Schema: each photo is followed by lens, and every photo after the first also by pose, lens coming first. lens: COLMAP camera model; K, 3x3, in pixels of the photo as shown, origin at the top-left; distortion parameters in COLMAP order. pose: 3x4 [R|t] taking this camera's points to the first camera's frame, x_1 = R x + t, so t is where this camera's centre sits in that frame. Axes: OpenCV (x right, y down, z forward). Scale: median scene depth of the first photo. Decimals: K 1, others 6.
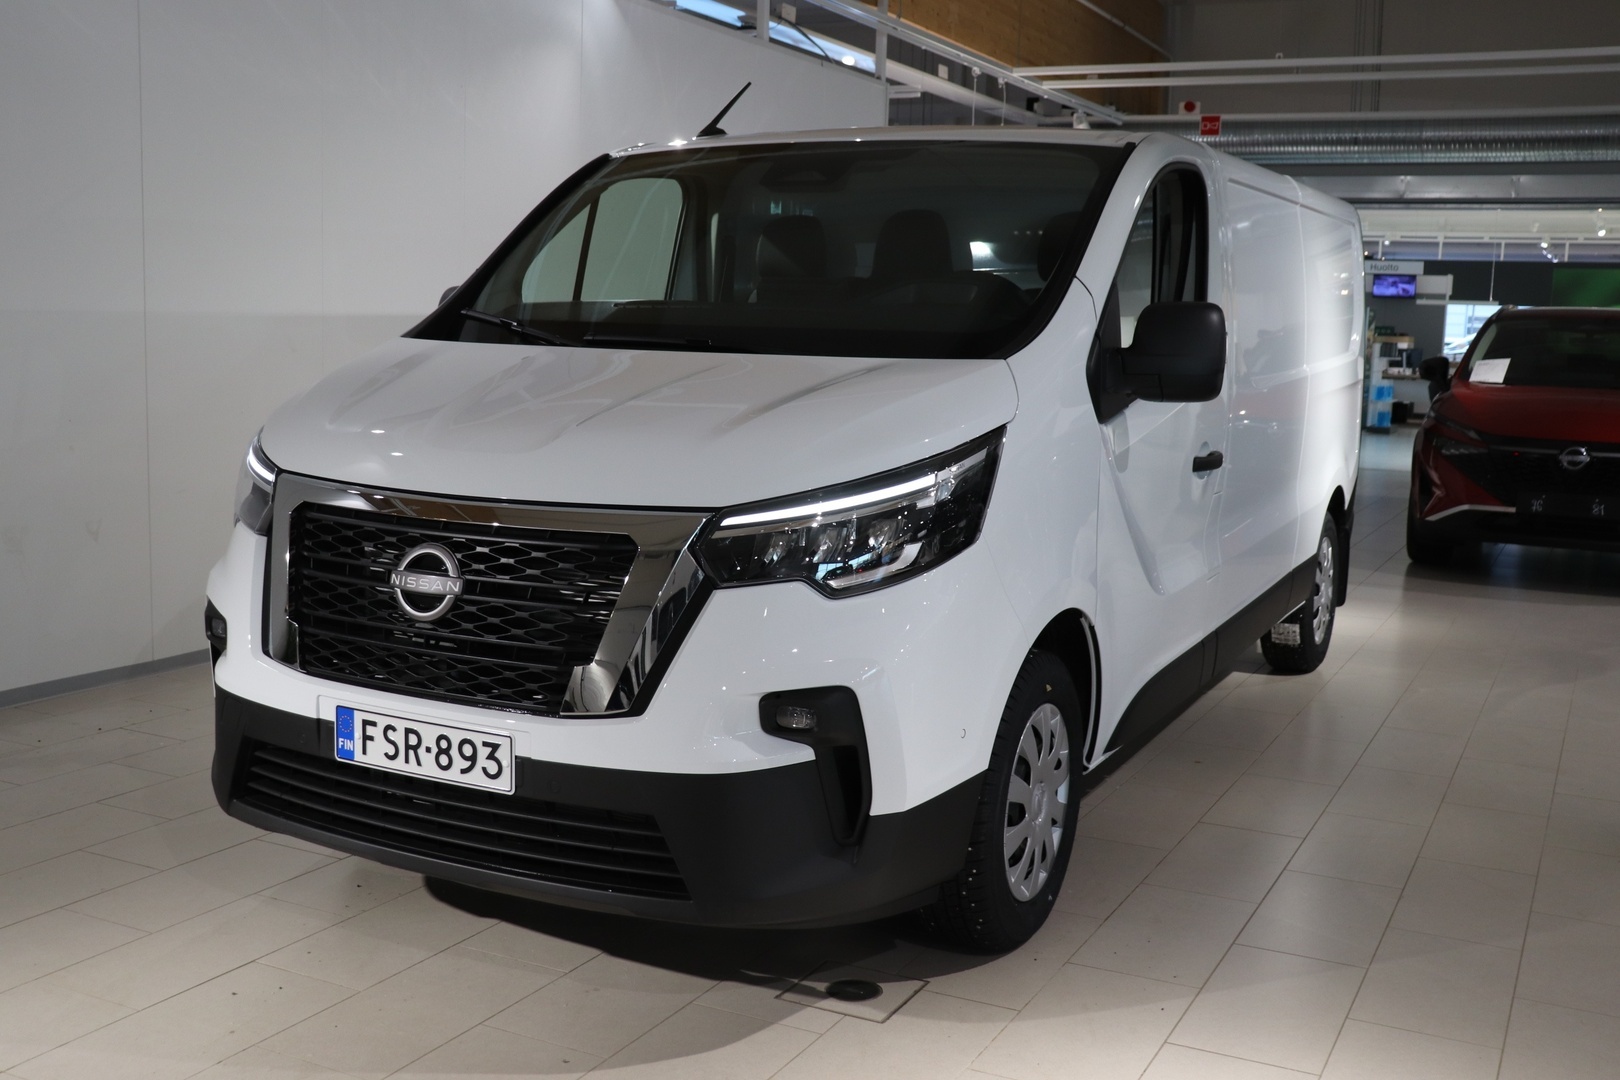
lens RADIAL K [[1615.1, 0, 808.2], [0, 1615.1, 557.6], [0, 0, 1]] dist [-0.022432, 0.000000]
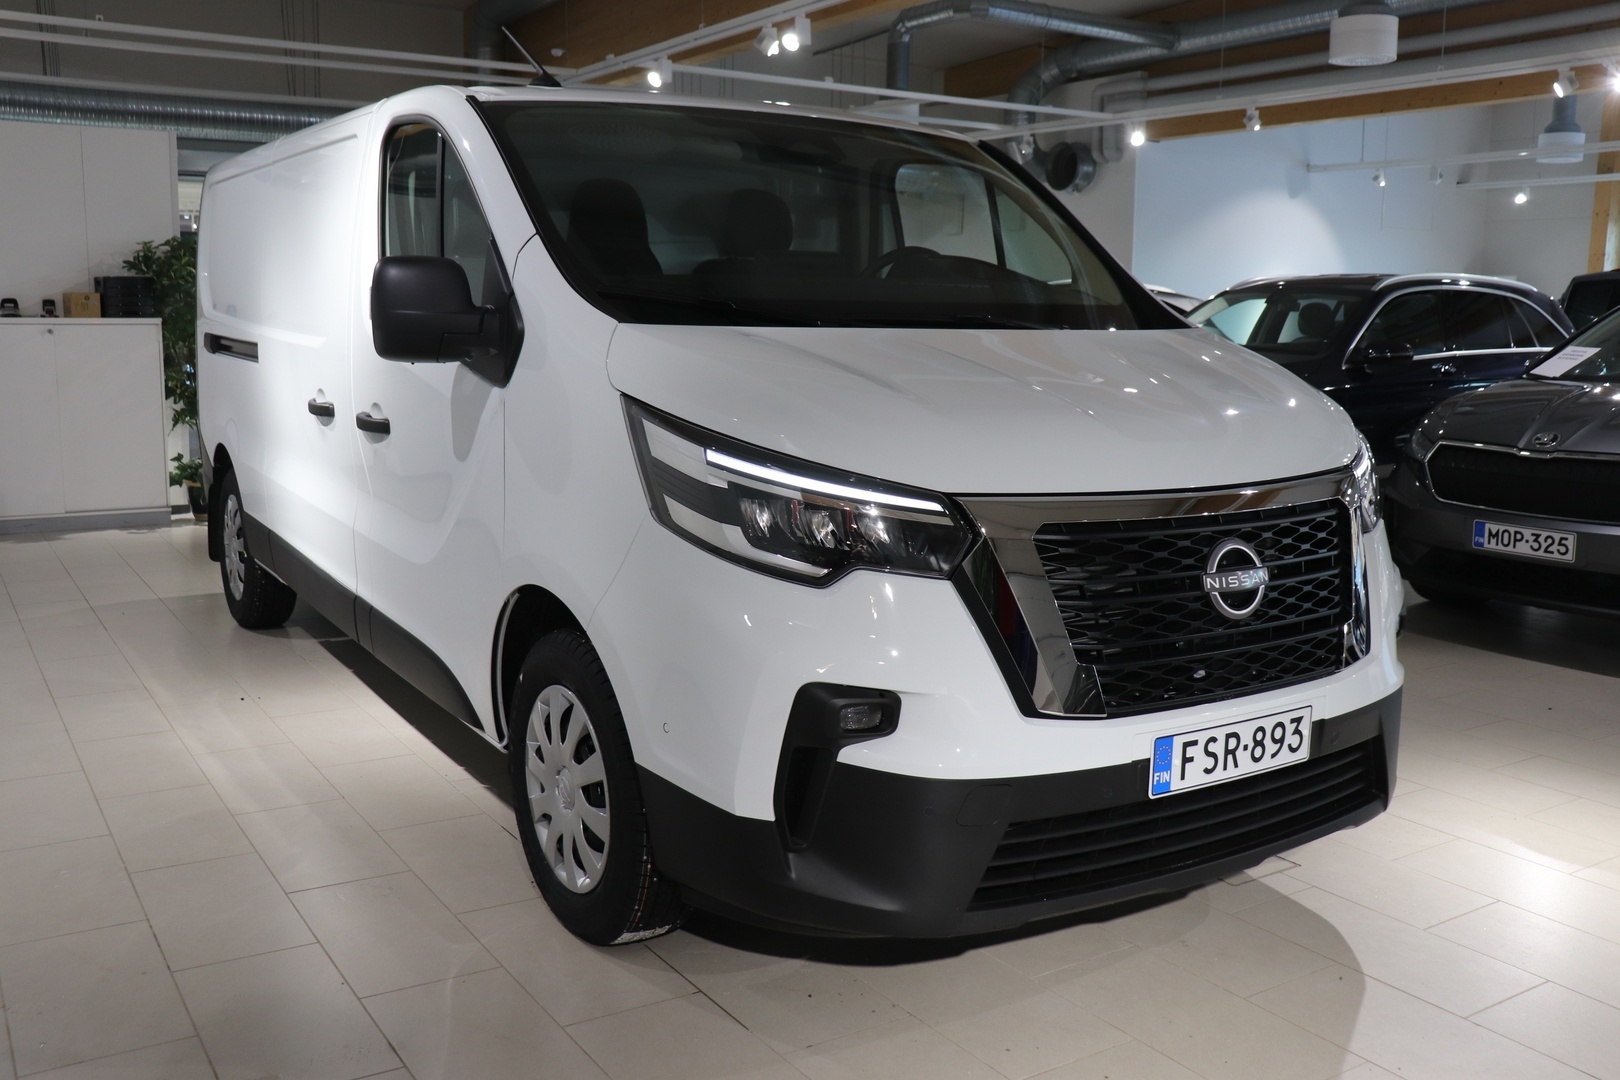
lens RADIAL K [[1431.1, 0, 799.1], [0, 1431.1, 551.6], [0, 0, 1]] dist [-0.059063, -0.000320]
pose [[0.501079, -0.164873, 0.849551, -1.077642], [0.125293, 0.985162, 0.117291, -0.131978], [-0.856284, 0.047671, 0.514301, 0.779469]]
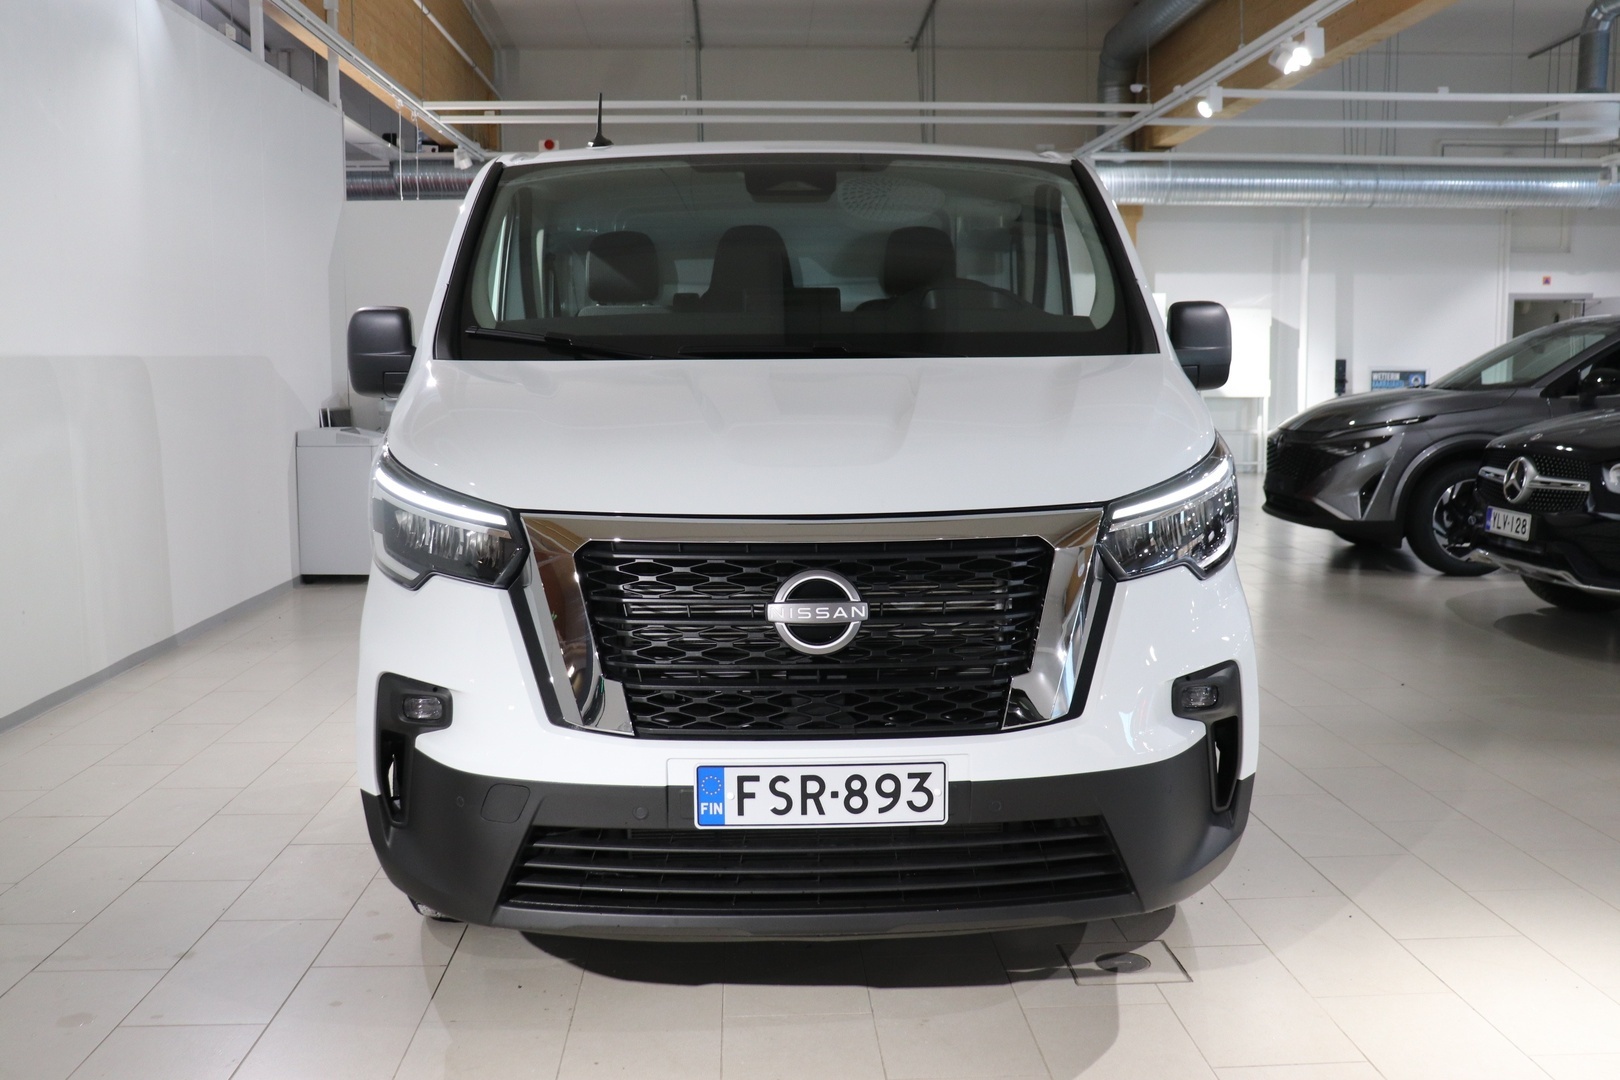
lens RADIAL K [[1543.3, 0, 814.2], [0, 1543.3, 528.0], [0, 0, 1]] dist [-0.041533, 0.000000]
pose [[0.869591, -0.087433, 0.485970, -0.652630], [0.103320, 0.994630, -0.005932, -0.026581], [-0.482842, 0.055369, 0.873955, 0.234812]]
